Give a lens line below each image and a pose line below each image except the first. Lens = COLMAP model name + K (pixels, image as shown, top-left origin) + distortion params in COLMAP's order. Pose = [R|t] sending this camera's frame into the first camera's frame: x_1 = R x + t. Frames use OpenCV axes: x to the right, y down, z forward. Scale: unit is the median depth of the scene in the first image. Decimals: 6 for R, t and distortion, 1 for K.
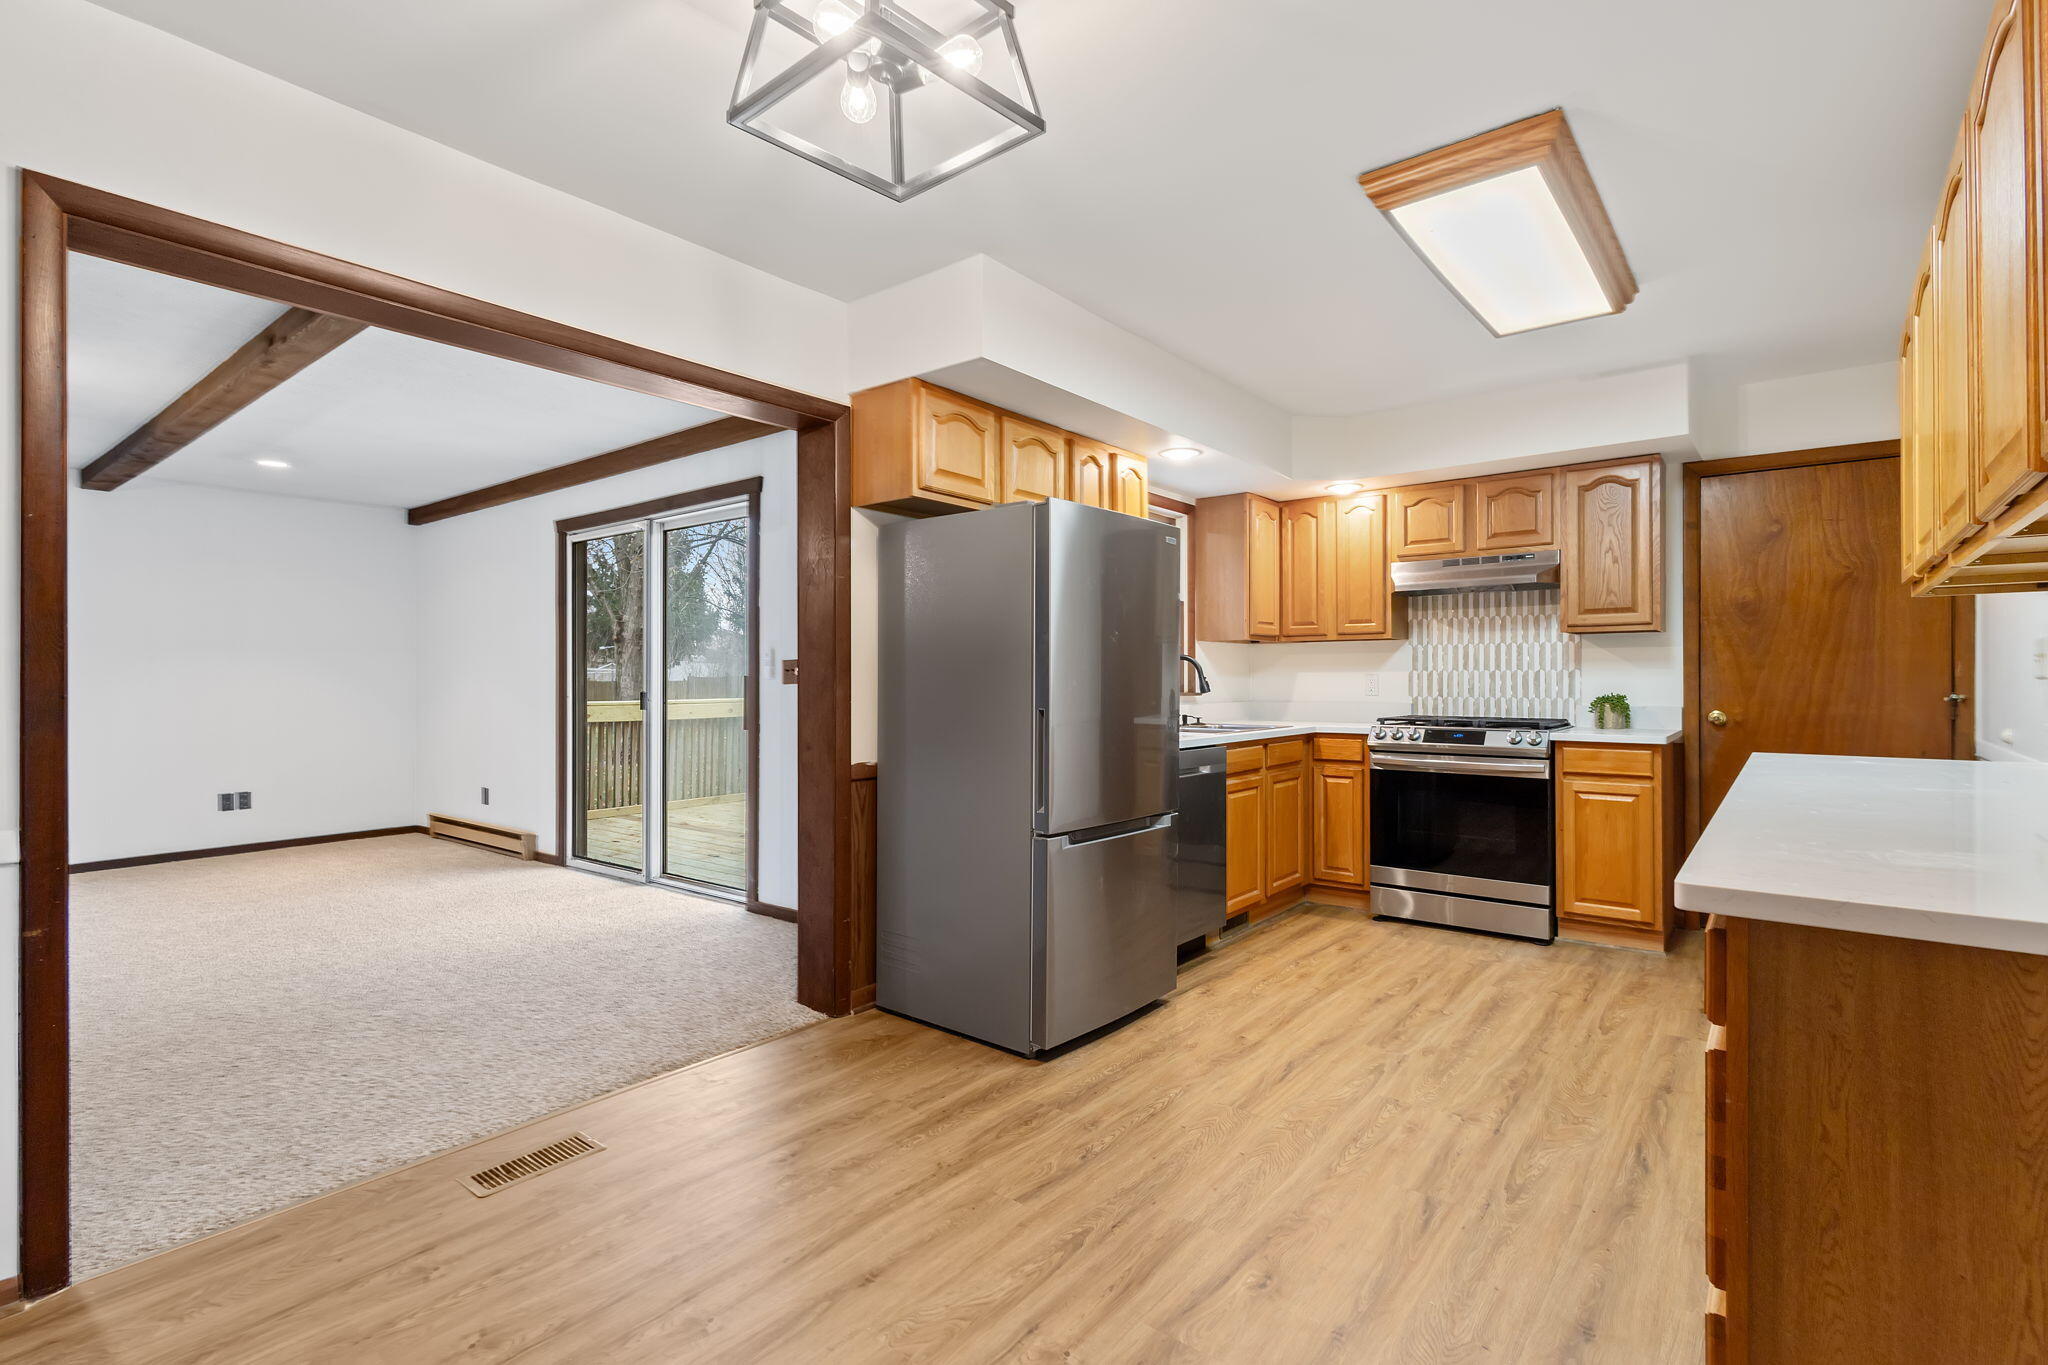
lens RADIAL K [[962.1, 0, 1019.6], [0, 962.1, 678.6], [0, 0, 1]] dist [-0.000686, -0.000223]
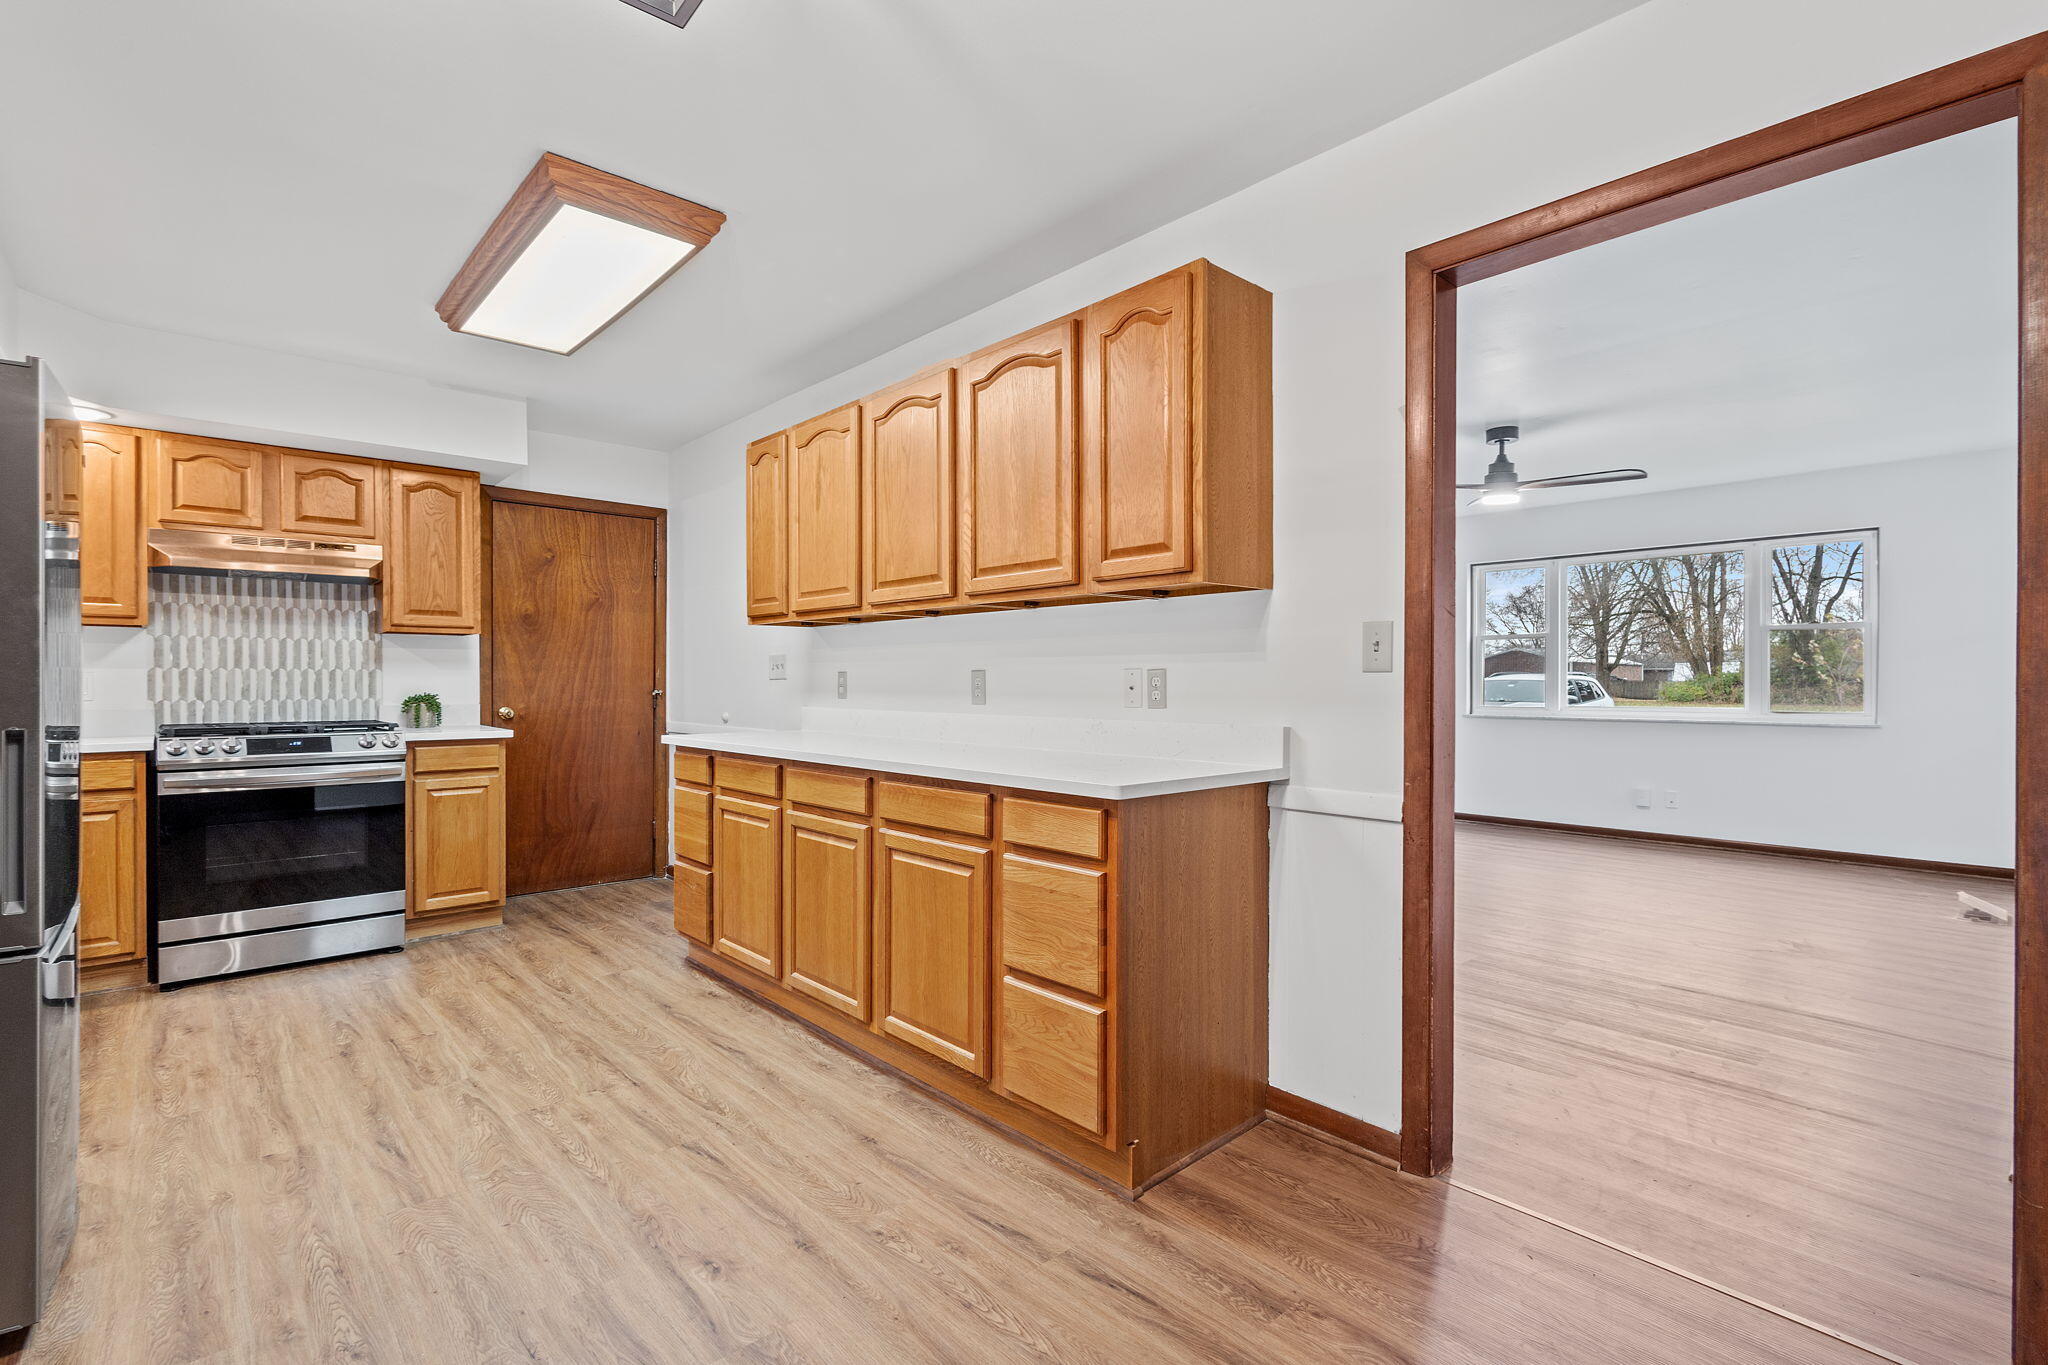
lens RADIAL K [[934.3, 0, 1026.8], [0, 934.3, 686.6], [0, 0, 1]] dist [0.003420, 0.000427]
pose [[0.149064, -0.005631, 0.988812, -0.280926], [-0.002389, 0.999979, 0.006054, 0.000898], [-0.988825, -0.003265, 0.149047, 0.216753]]
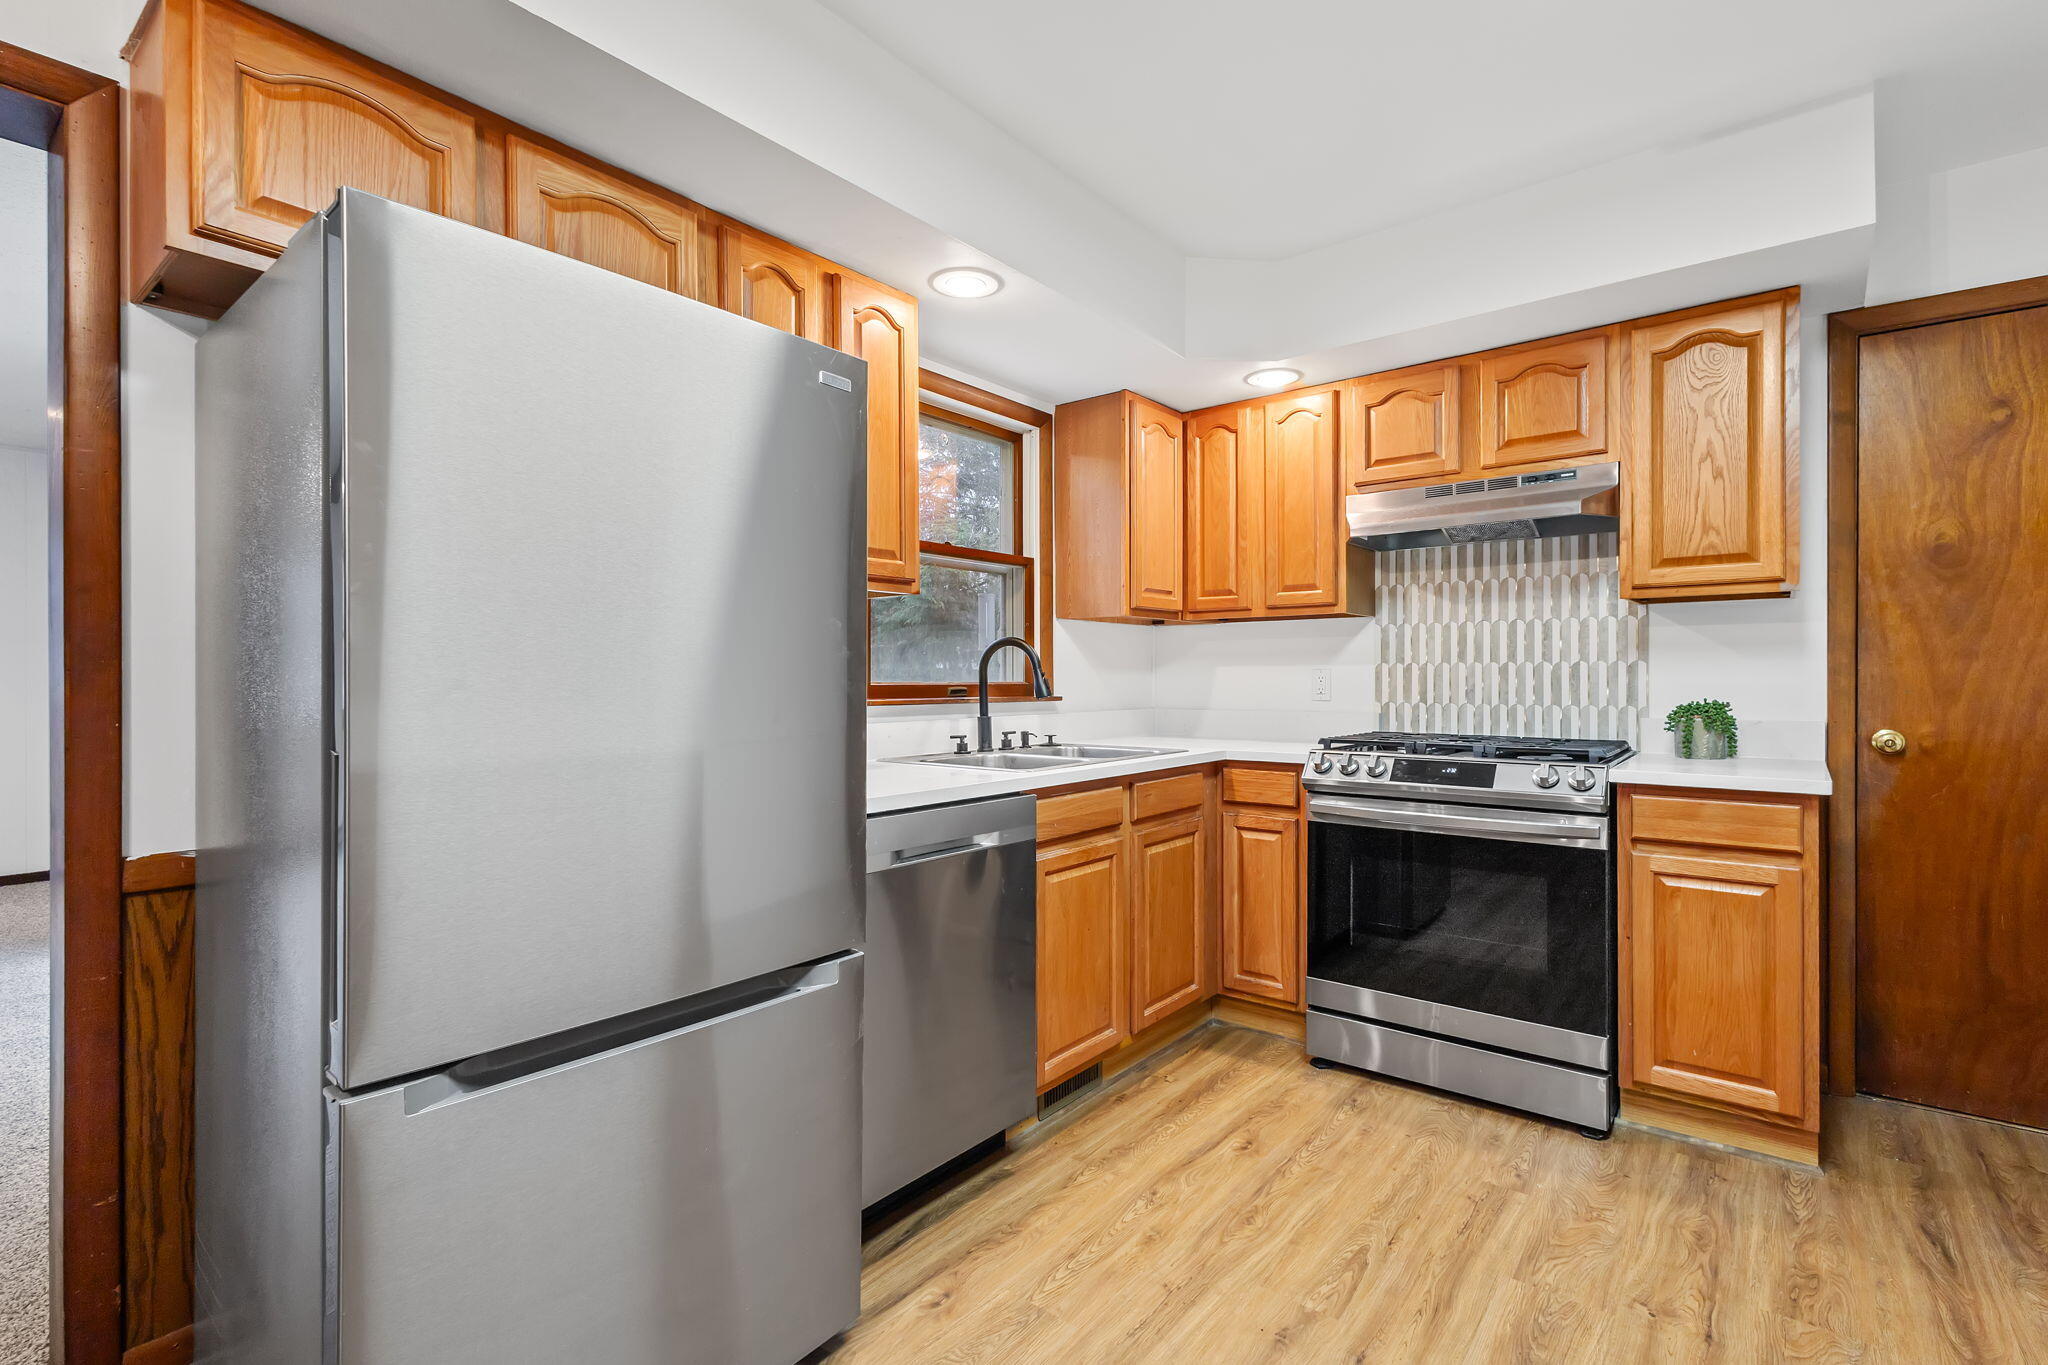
lens RADIAL K [[943.2, 0, 1016.0], [0, 943.2, 679.4], [0, 0, 1]] dist [0.000978, -0.000788]
pose [[0.999978, 0.000180, -0.006605, 0.189790], [-0.000159, 0.999995, 0.003297, 0.000764], [0.006606, -0.003296, 0.999973, 0.410423]]
